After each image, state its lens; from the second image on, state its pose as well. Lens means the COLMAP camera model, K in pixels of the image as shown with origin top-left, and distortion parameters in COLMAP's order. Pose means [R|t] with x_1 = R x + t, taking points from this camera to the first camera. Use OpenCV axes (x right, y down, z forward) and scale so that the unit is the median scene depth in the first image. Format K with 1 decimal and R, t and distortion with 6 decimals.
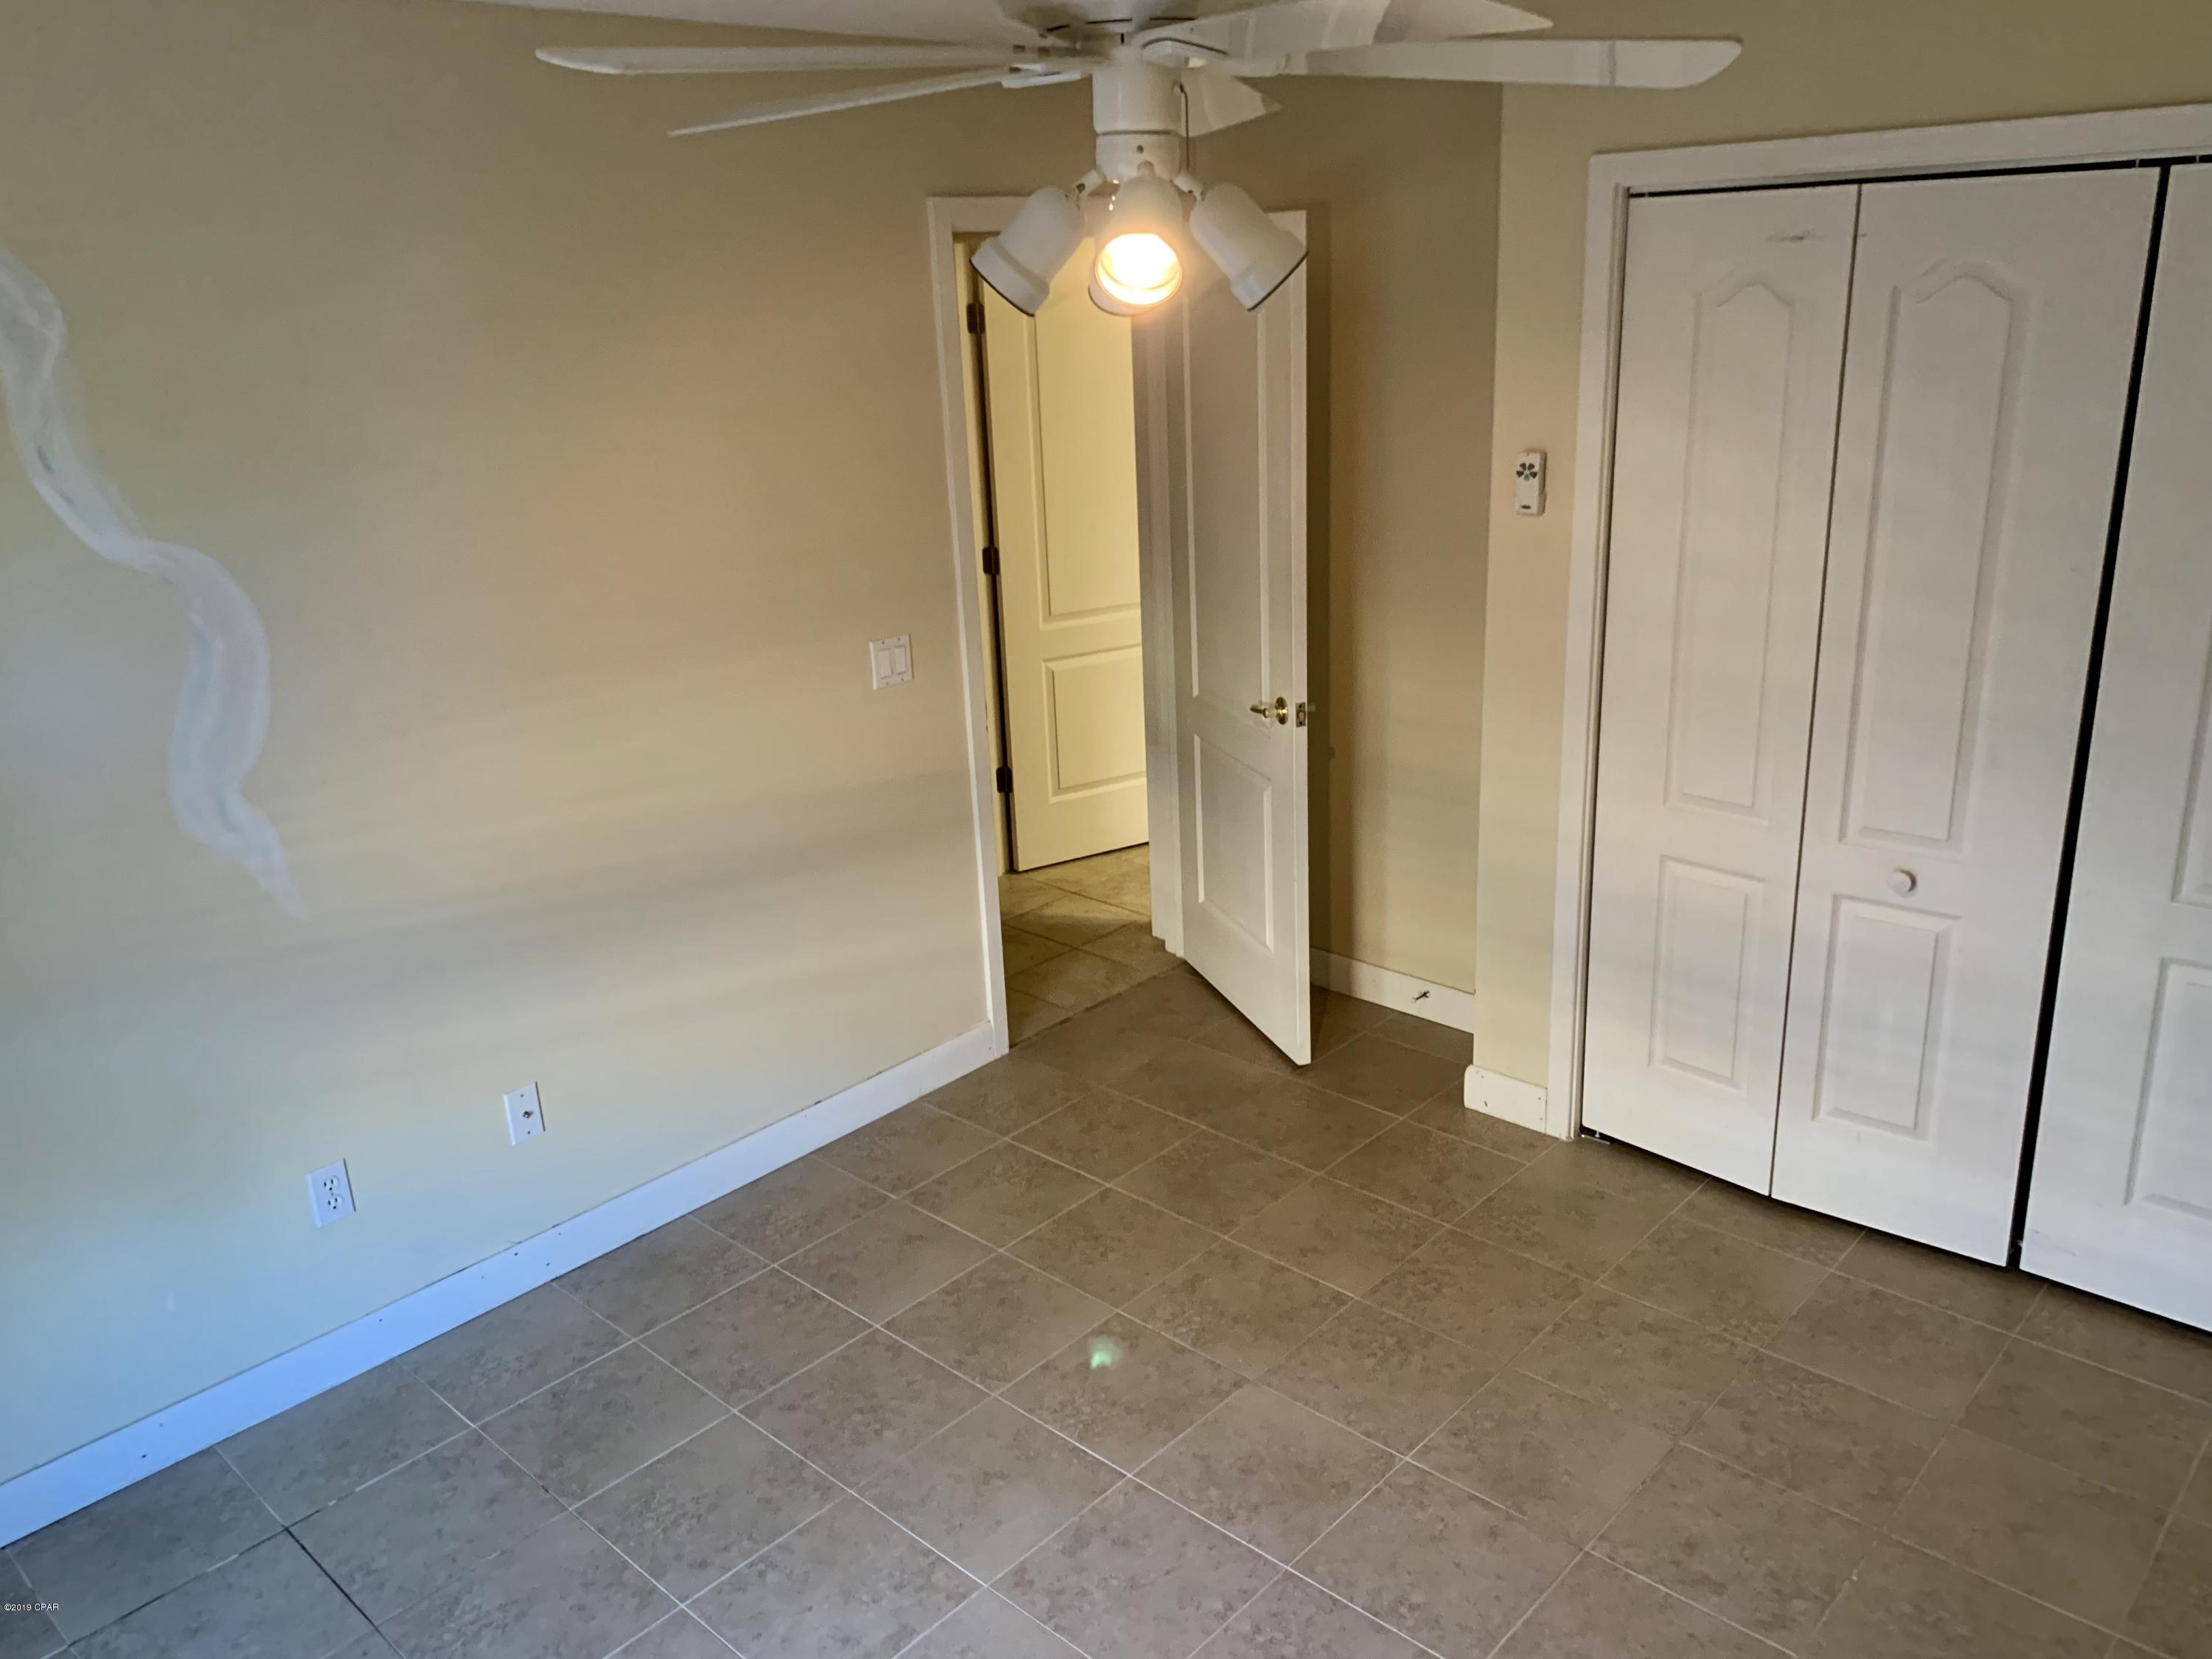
lens RADIAL K [[1644.1, 0, 1107.7], [0, 1644.1, 904.7], [0, 0, 1]] dist [0.001383, -0.002089]
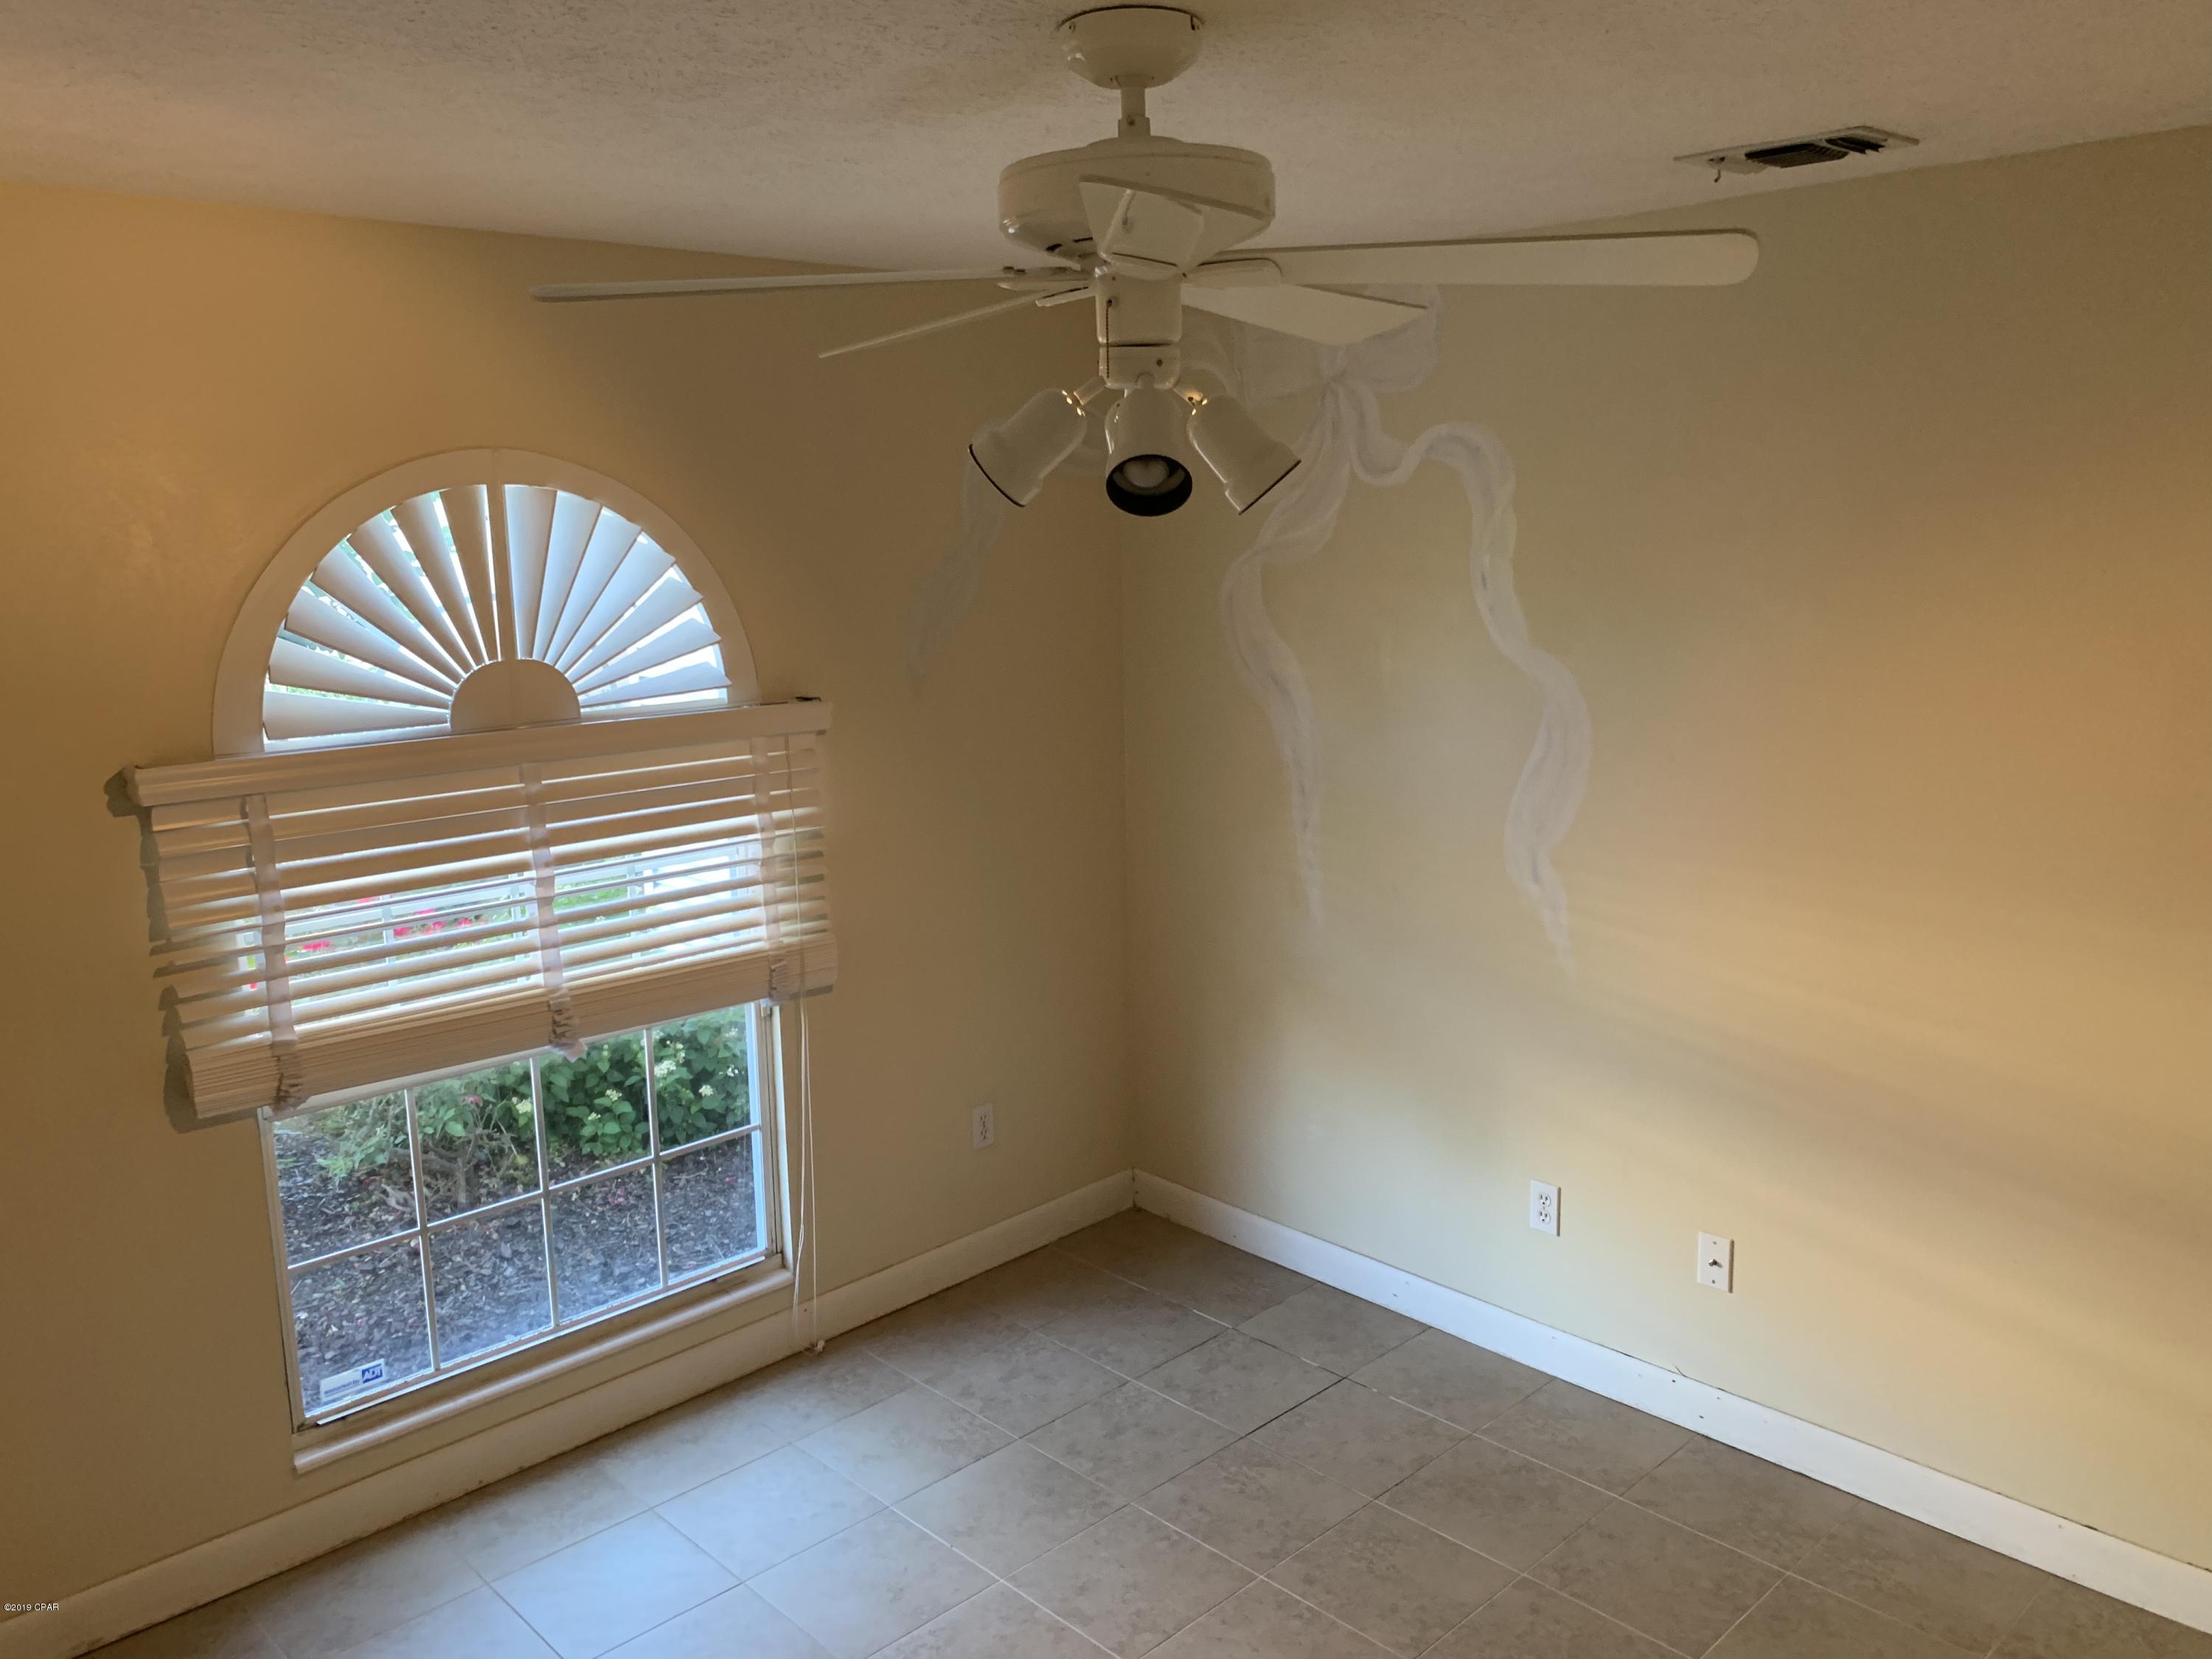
lens RADIAL K [[1657.9, 0, 1106.0], [0, 1657.9, 829.5], [0, 0, 1]] dist [-0.004288, -0.013289]
pose [[-0.065880, 0.222942, -0.972603, 0.681328], [-0.337678, 0.912228, 0.231976, -0.253474], [0.938953, 0.343709, 0.015185, 0.633639]]
